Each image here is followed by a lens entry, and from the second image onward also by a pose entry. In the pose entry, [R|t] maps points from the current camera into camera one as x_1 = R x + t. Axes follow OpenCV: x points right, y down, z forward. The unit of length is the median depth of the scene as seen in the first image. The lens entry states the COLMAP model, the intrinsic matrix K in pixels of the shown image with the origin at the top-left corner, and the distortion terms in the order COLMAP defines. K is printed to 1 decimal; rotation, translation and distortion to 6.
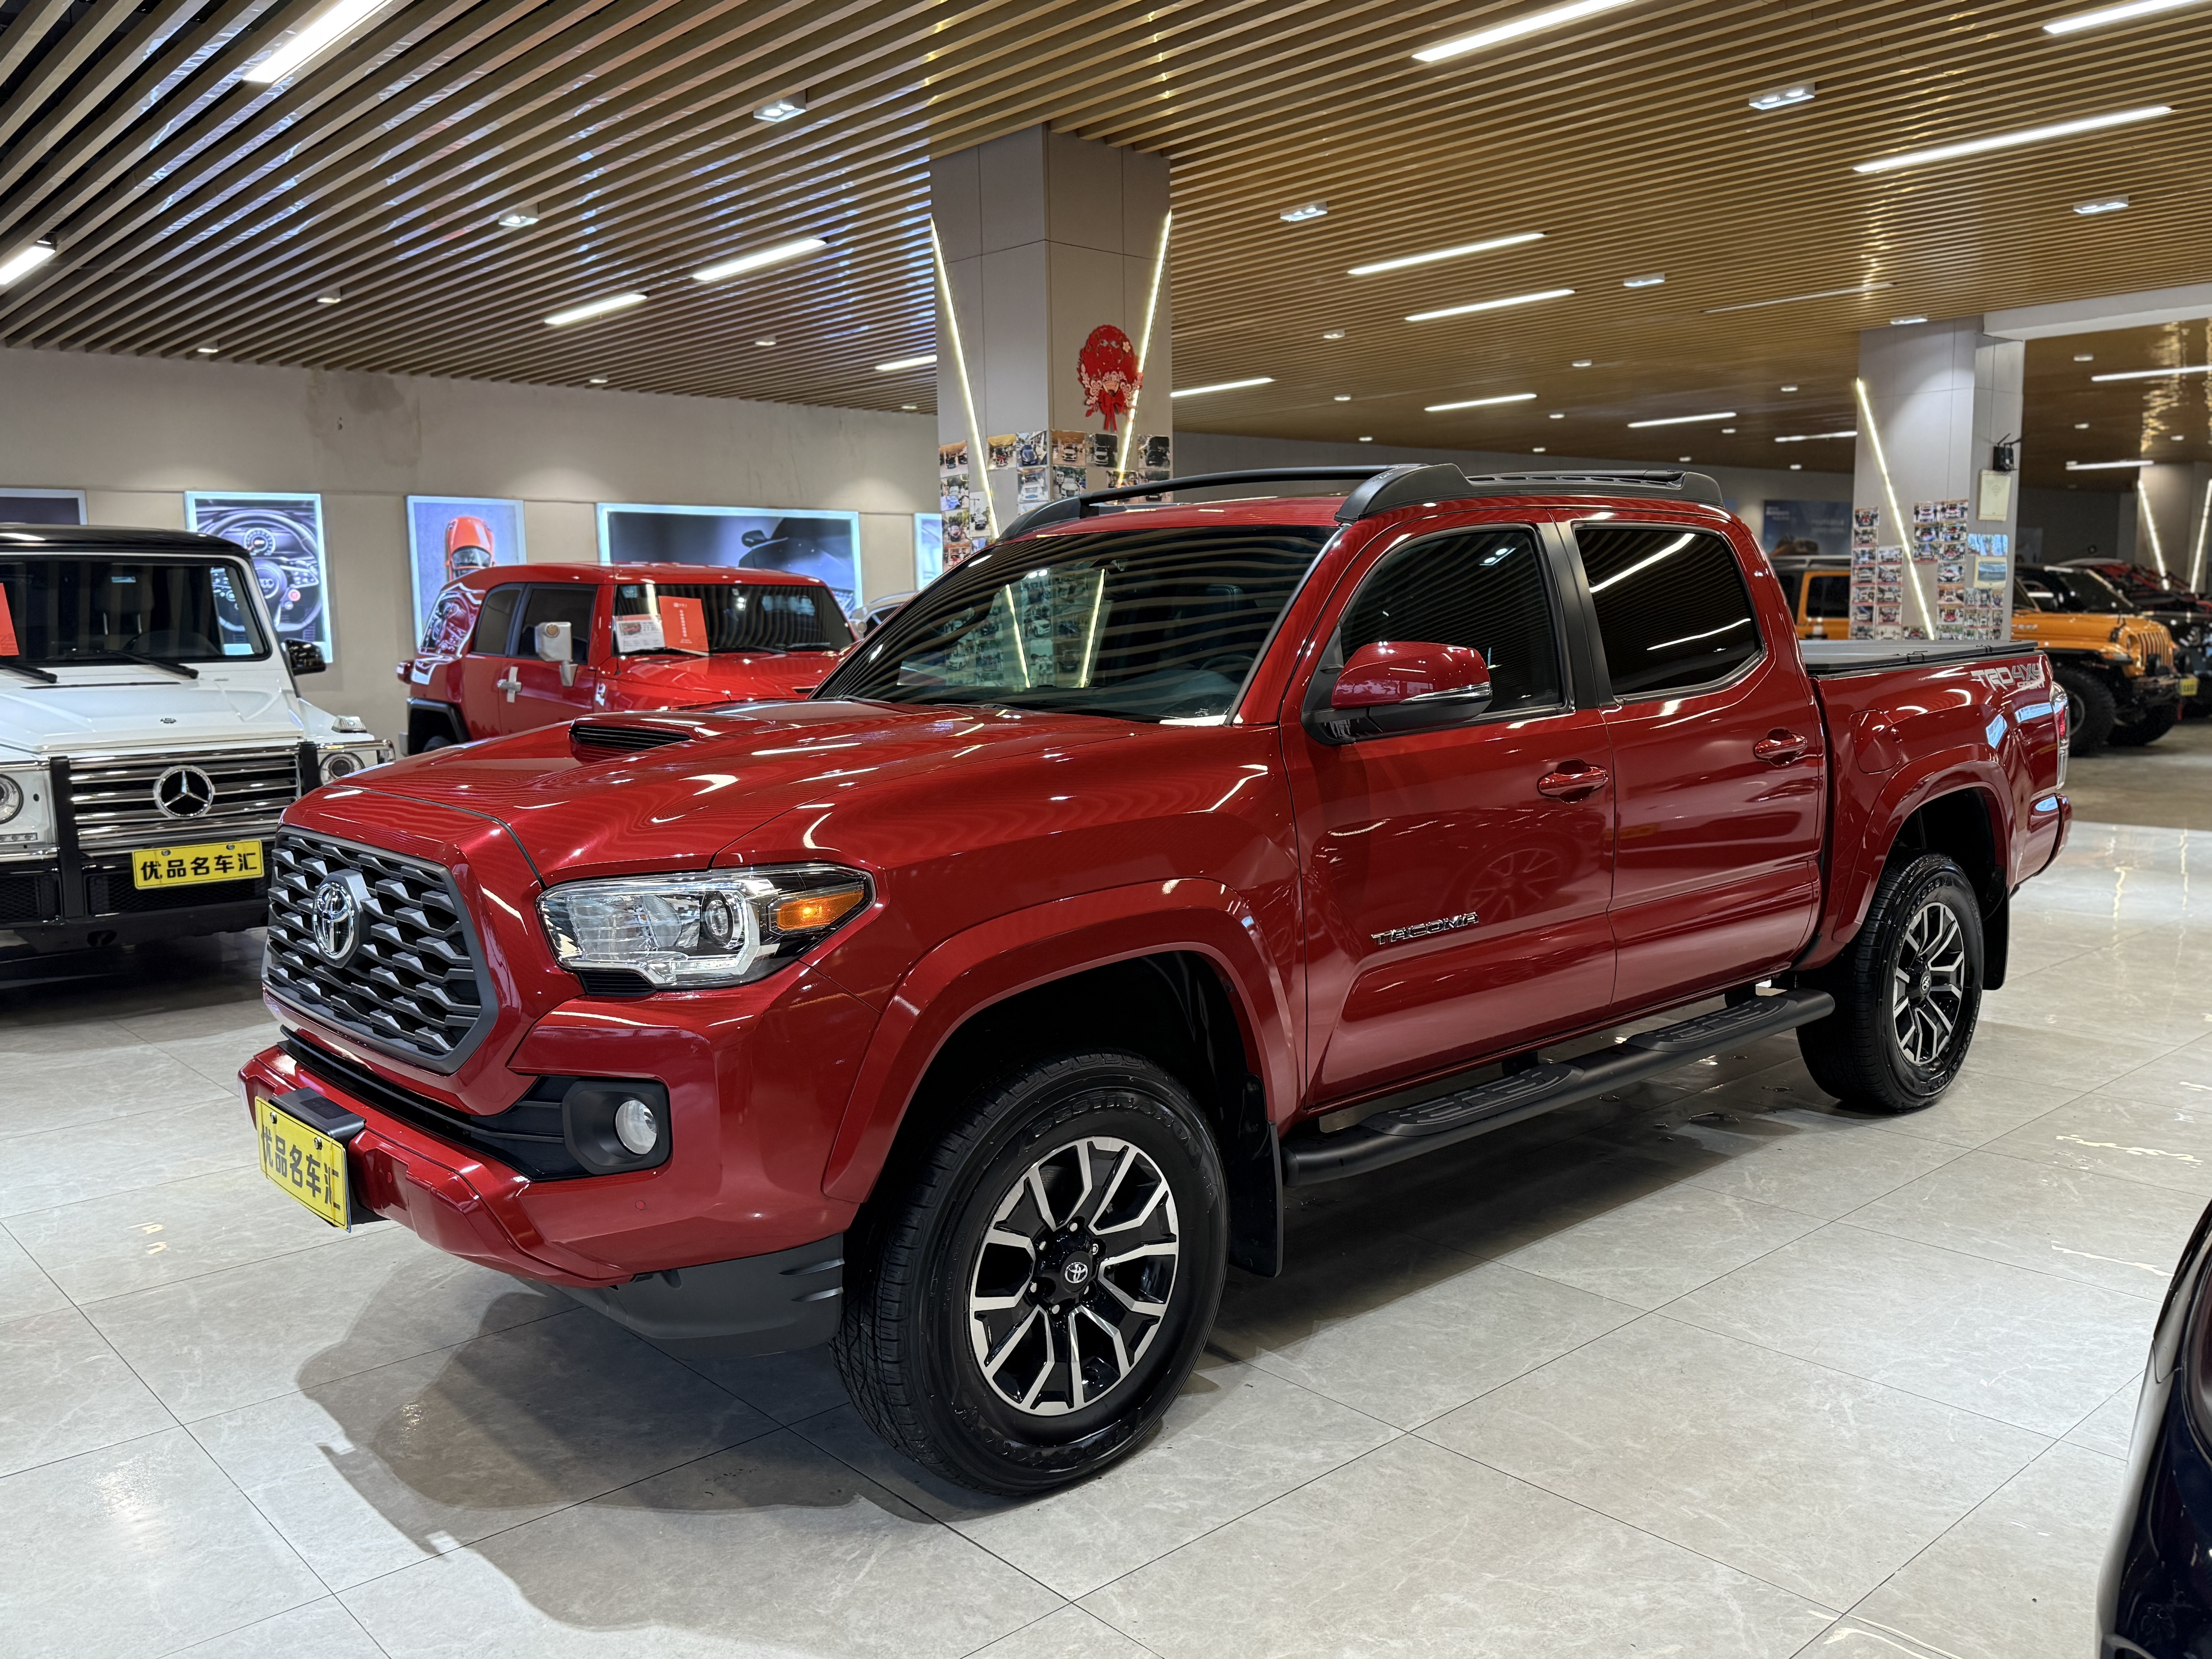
lens RADIAL K [[1758.5, 0, 1045.9], [0, 1758.5, 829.7], [0, 0, 1]] dist [-0.004311, -0.016003]
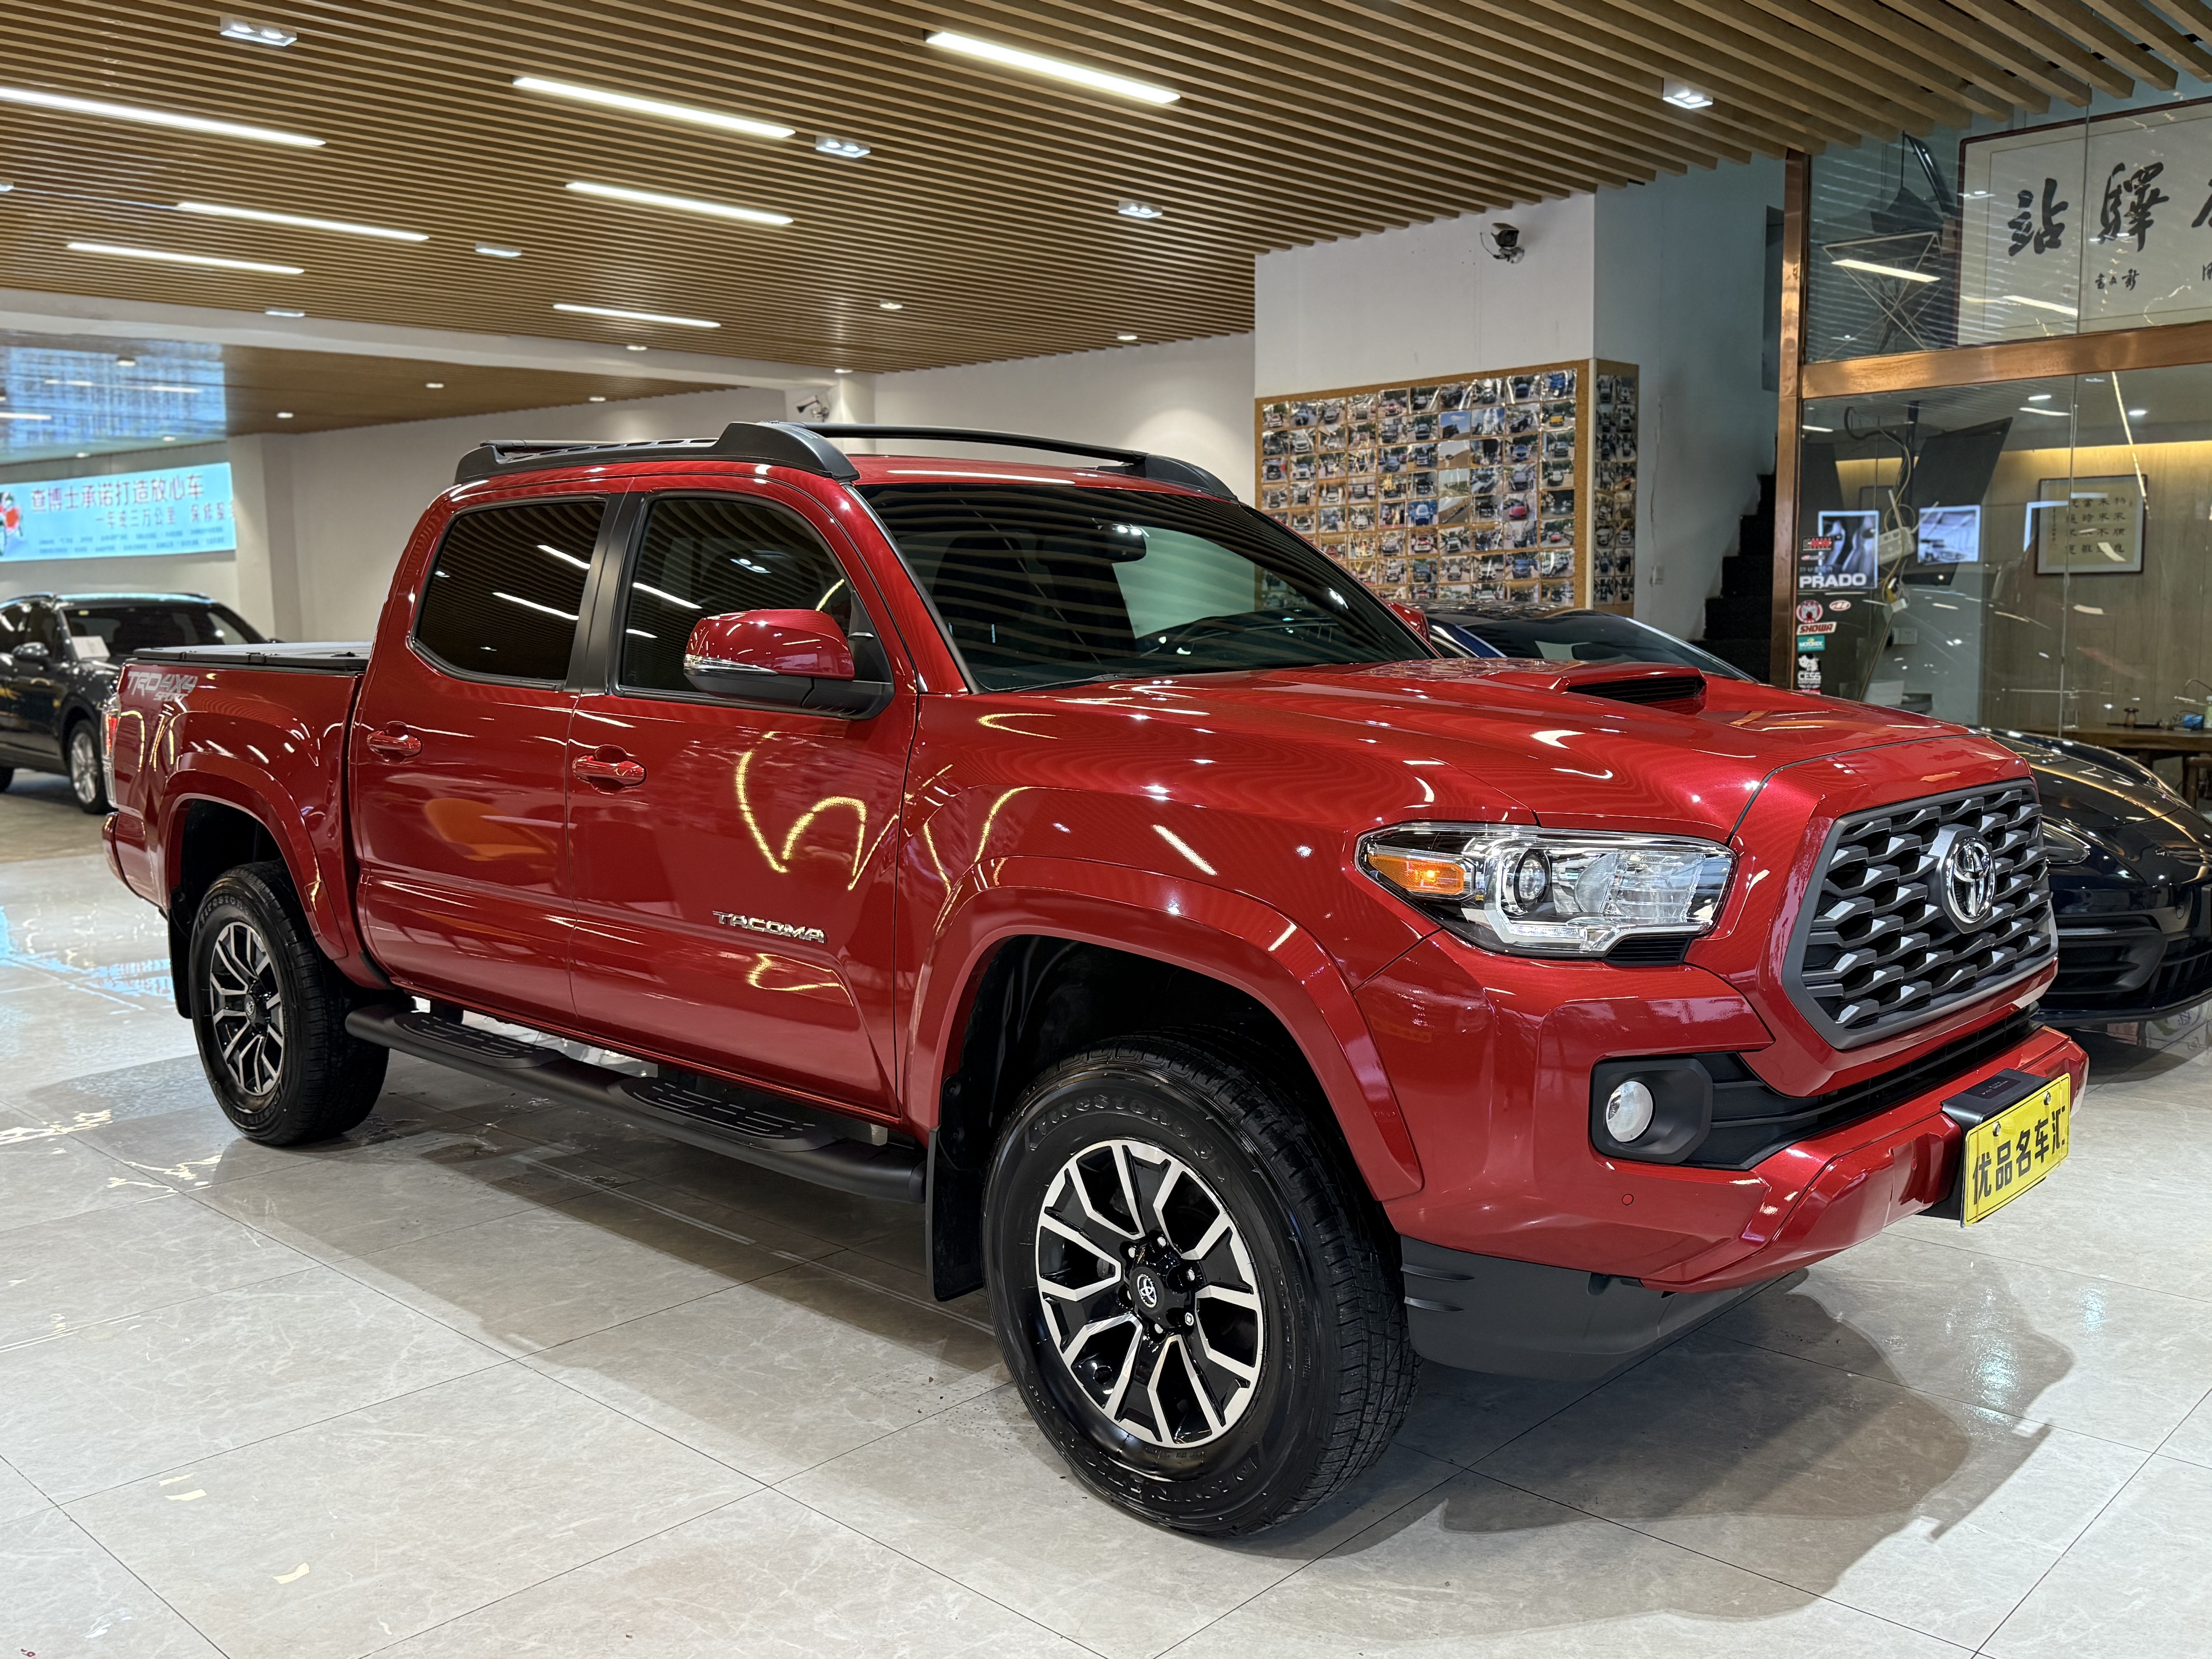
lens RADIAL K [[1914.2, 0, 1130.5], [0, 1914.2, 834.4], [0, 0, 1]] dist [0.015815, -0.030370]
pose [[-0.114008, -0.090937, 0.989309, -0.573016], [0.130510, 0.985801, 0.105654, -0.056626], [-0.984870, 0.141160, -0.100521, 0.657483]]
